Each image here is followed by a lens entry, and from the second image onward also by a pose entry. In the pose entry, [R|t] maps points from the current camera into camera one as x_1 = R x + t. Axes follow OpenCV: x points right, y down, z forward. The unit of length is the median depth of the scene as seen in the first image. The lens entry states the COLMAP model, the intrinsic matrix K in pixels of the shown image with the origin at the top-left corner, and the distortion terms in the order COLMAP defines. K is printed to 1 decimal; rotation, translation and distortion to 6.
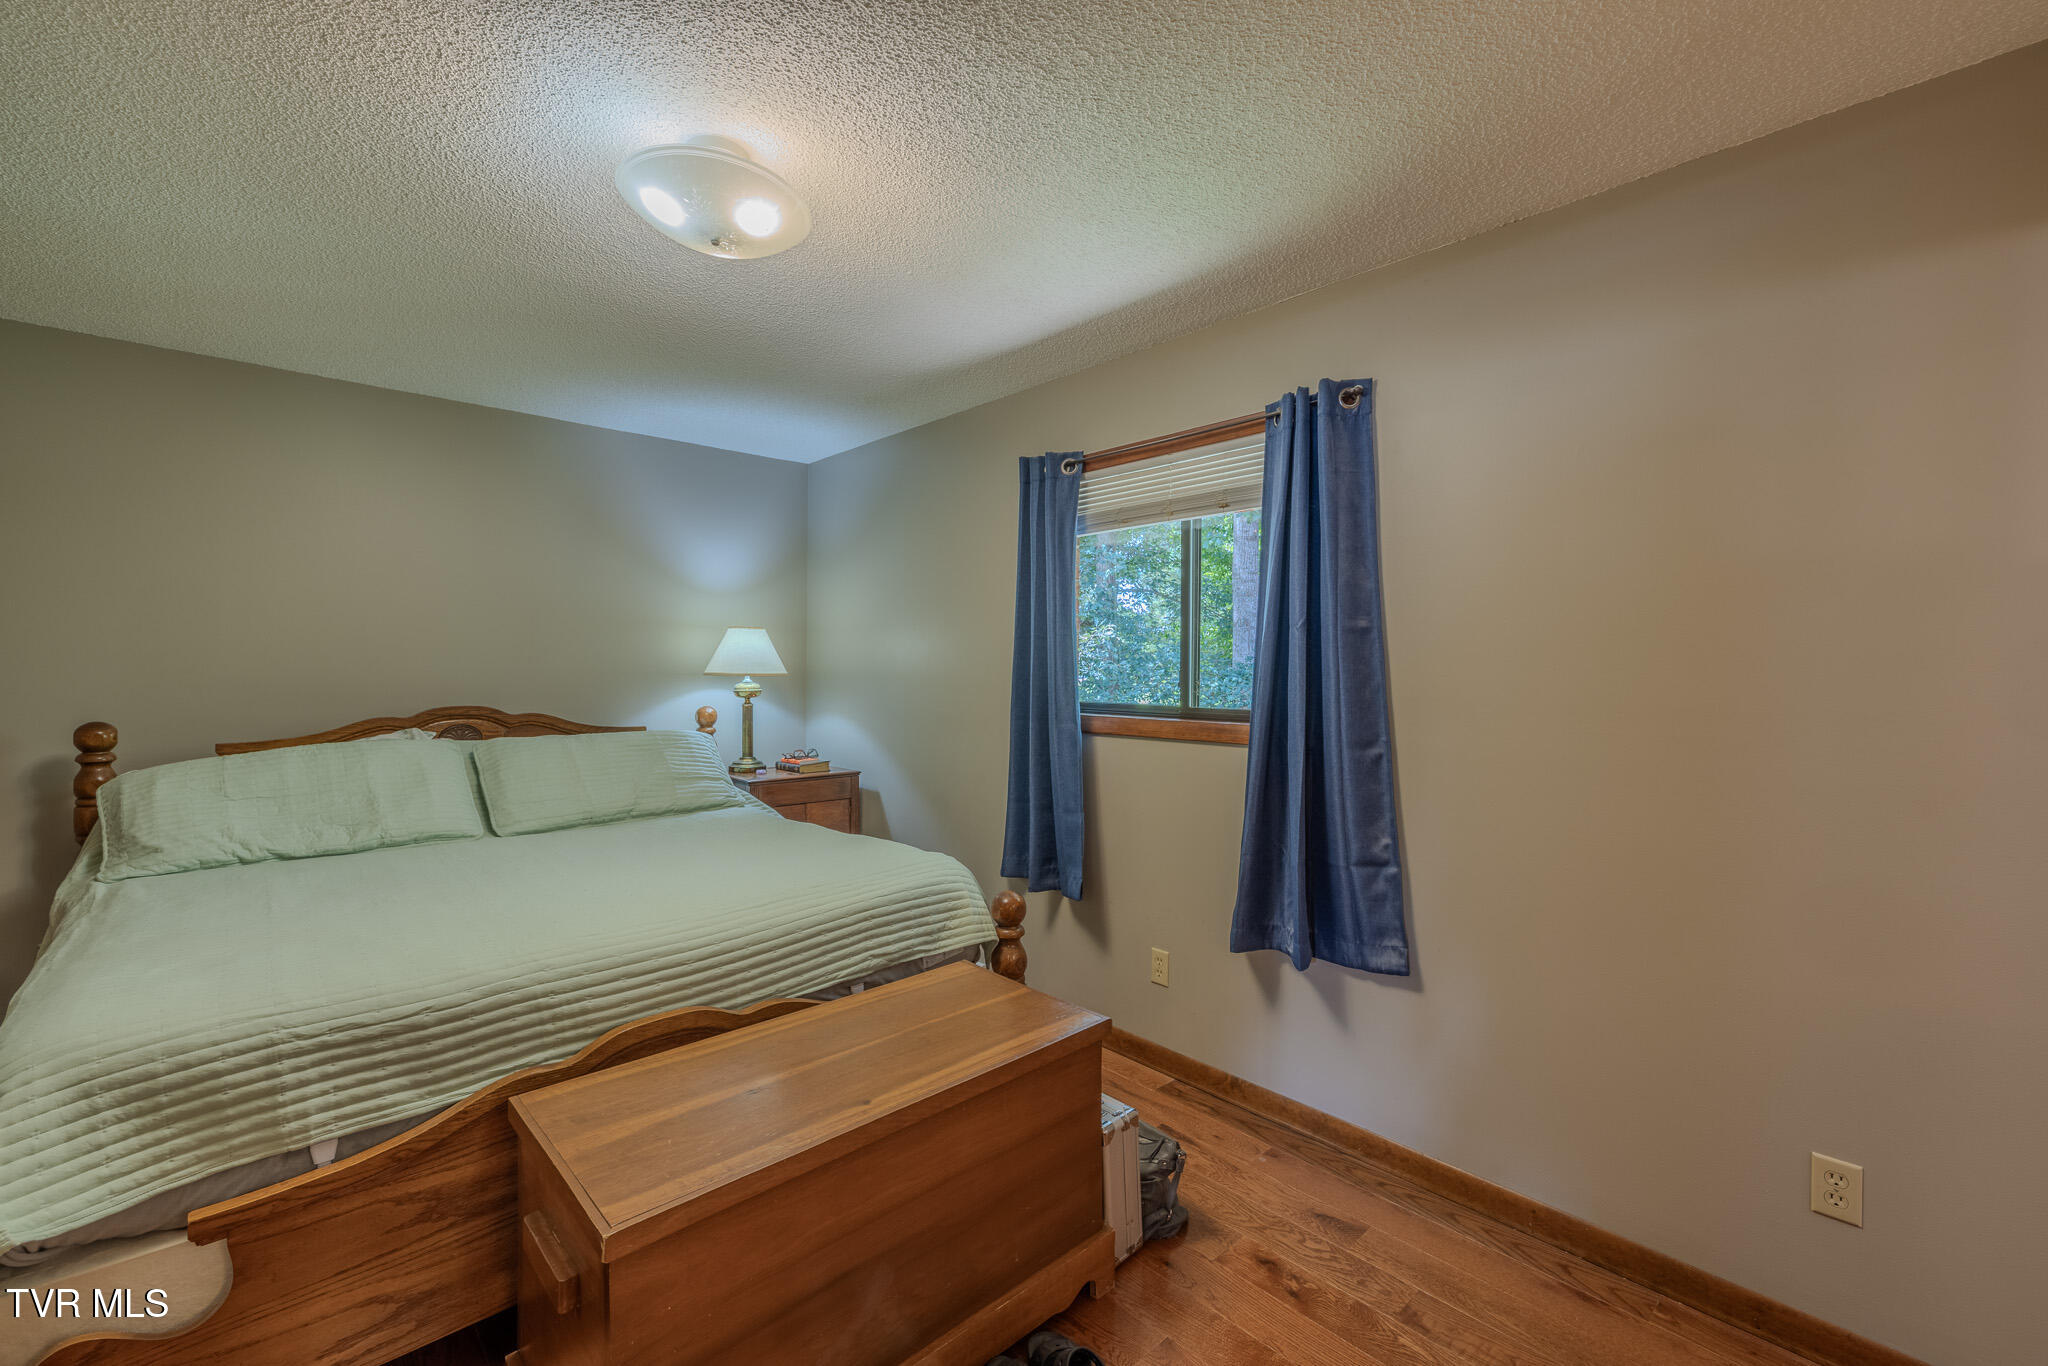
lens RADIAL K [[856.5, 0, 1023.2], [0, 856.5, 674.9], [0, 0, 1]] dist [-0.001174, -0.000240]
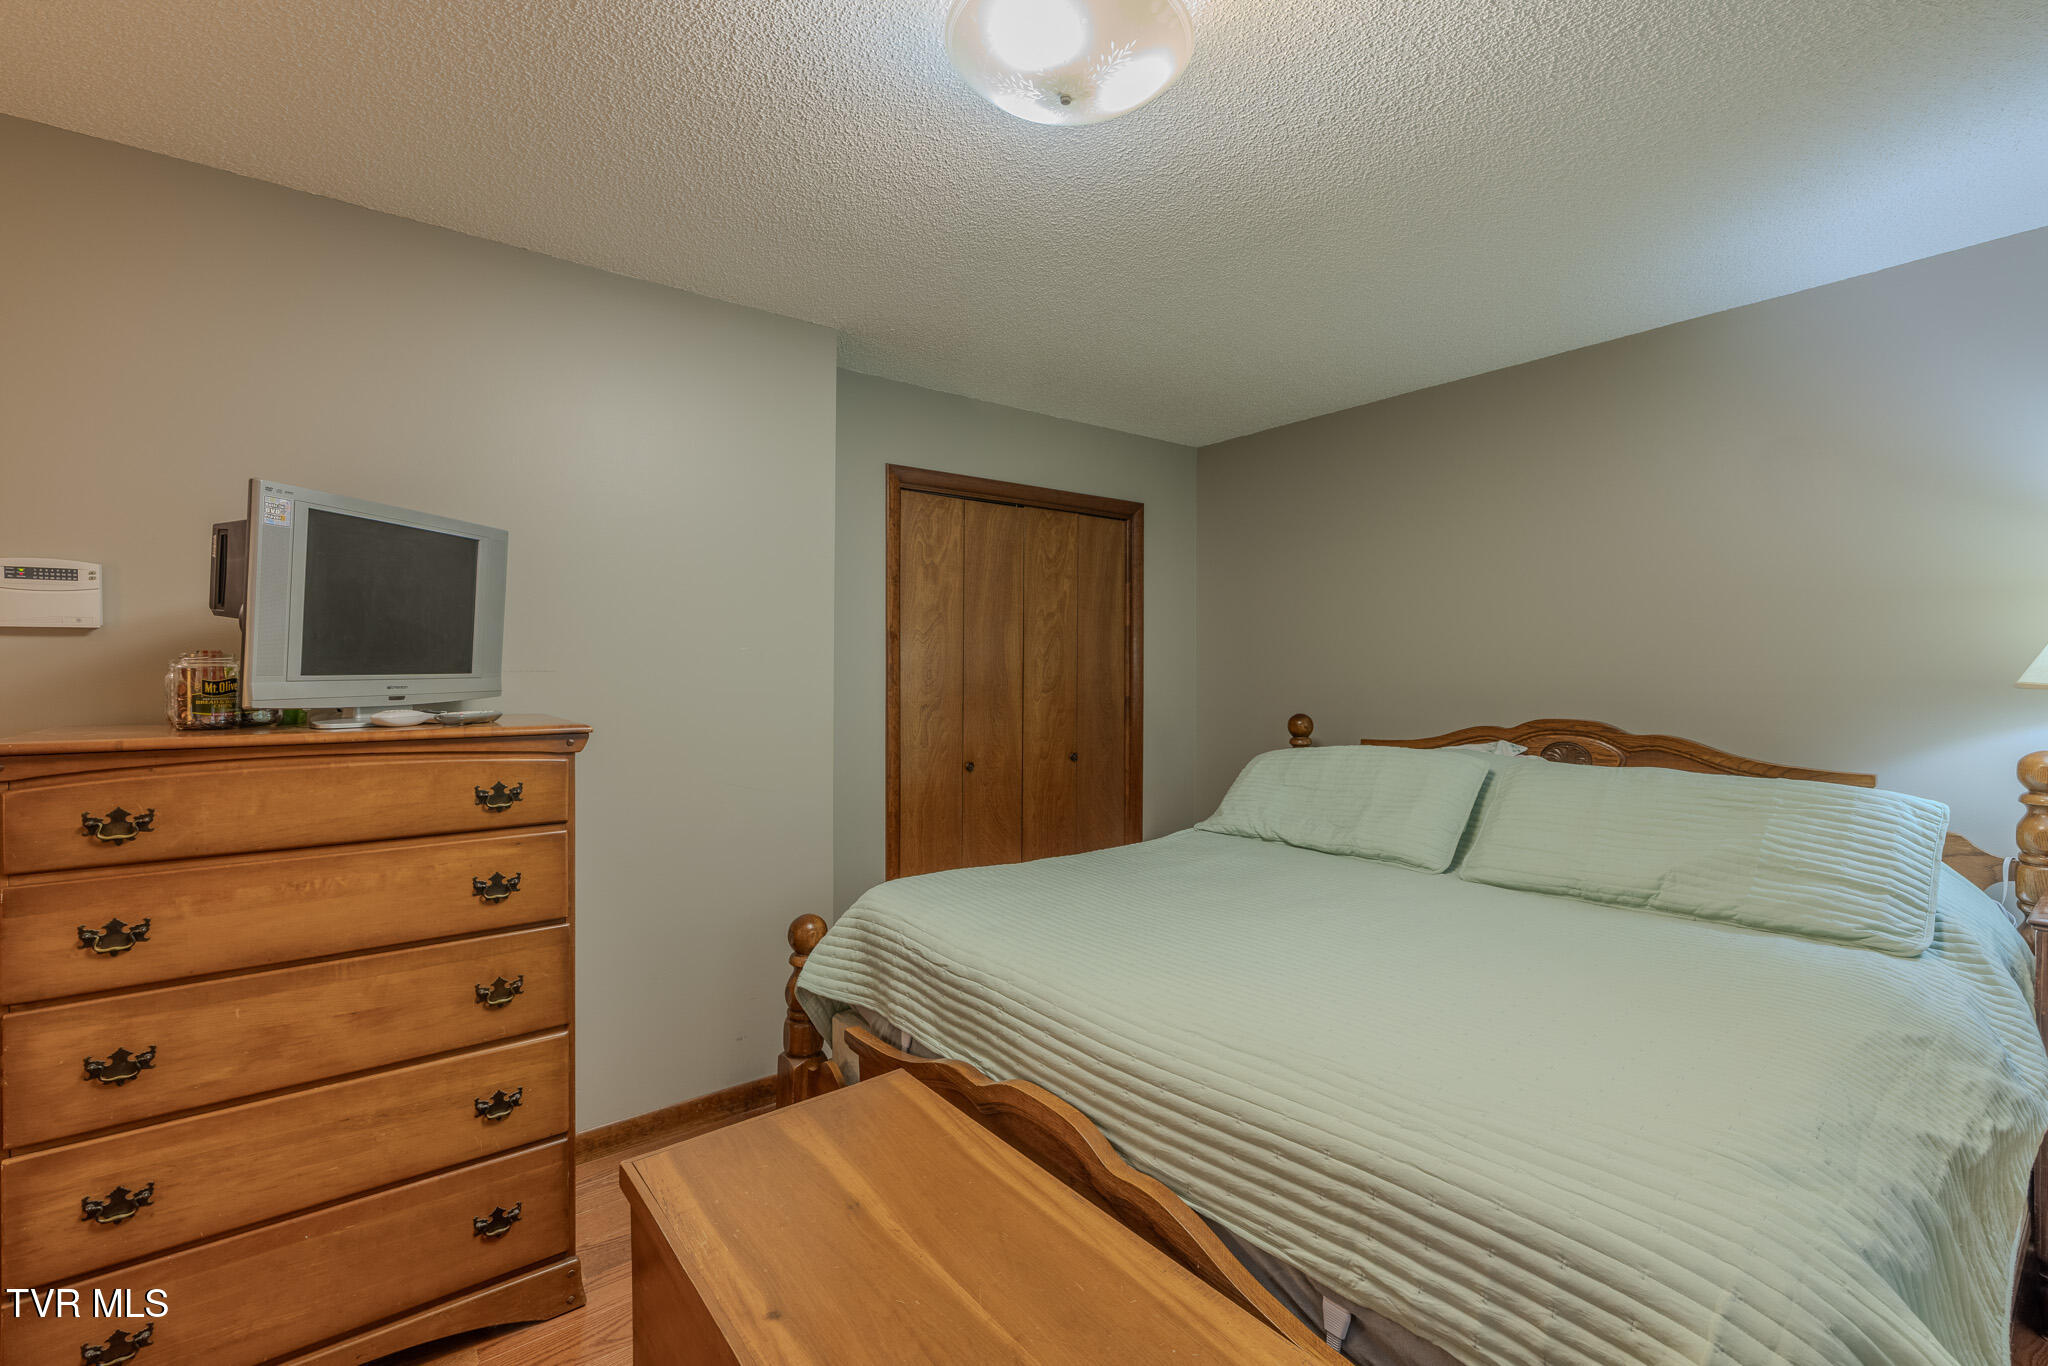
lens RADIAL K [[856.5, 0, 1007.8], [0, 856.5, 679.3], [0, 0, 1]] dist [-0.001174, -0.000240]
pose [[-0.086577, 0.007771, -0.996215, 0.360476], [-0.011180, 0.999899, 0.008771, -0.006479], [0.996182, 0.011897, -0.086481, 0.952229]]
